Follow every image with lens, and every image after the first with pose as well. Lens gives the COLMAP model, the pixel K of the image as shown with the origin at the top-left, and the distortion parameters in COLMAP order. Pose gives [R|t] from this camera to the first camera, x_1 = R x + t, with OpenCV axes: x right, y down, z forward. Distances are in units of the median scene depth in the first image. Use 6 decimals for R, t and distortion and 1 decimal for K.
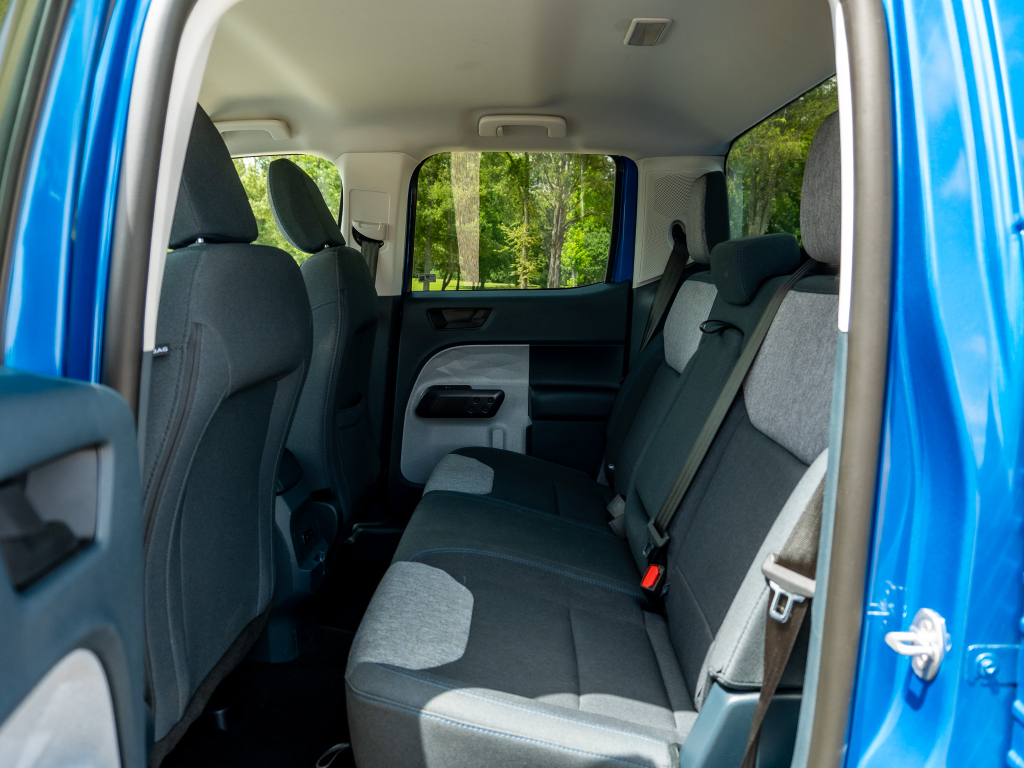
lens RADIAL K [[769.5, 0, 512.0], [0, 769.5, 384.0], [0, 0, 1]] dist [-0.008521, -0.008251]
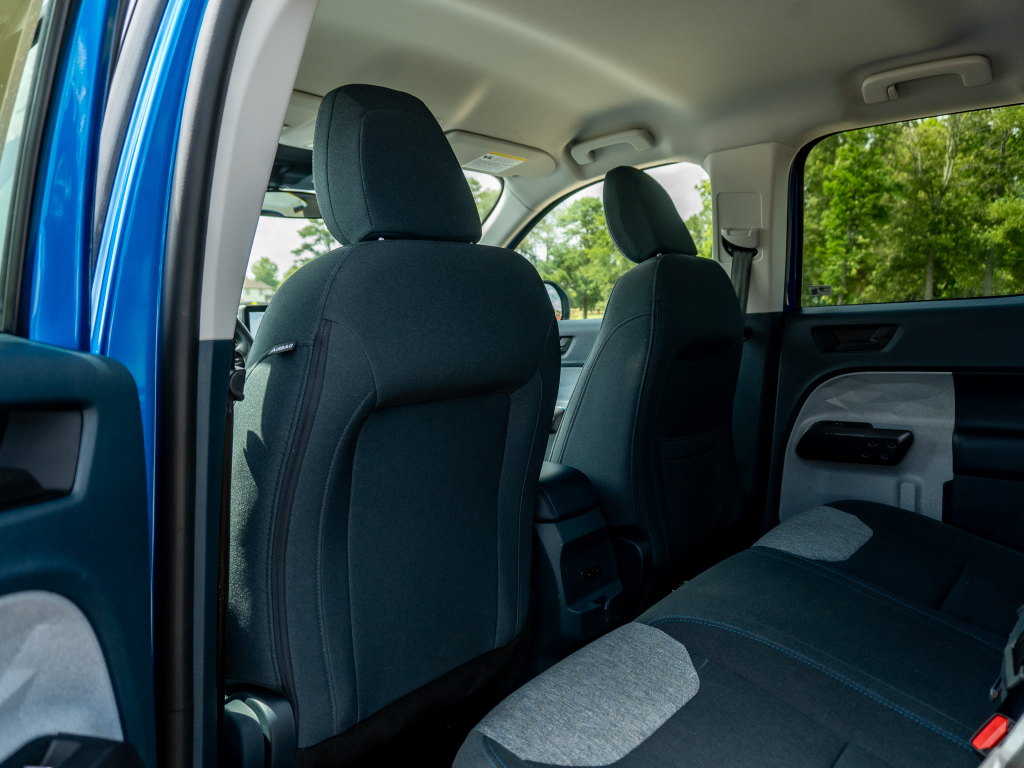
lens RADIAL K [[769.5, 0, 512.0], [0, 769.5, 384.0], [0, 0, 1]] dist [-0.008521, -0.008251]
pose [[0.784275, 0.024634, -0.619924, 0.153393], [-0.056211, 0.997923, -0.031458, 0.007586], [0.617862, 0.059519, 0.784031, 0.164442]]
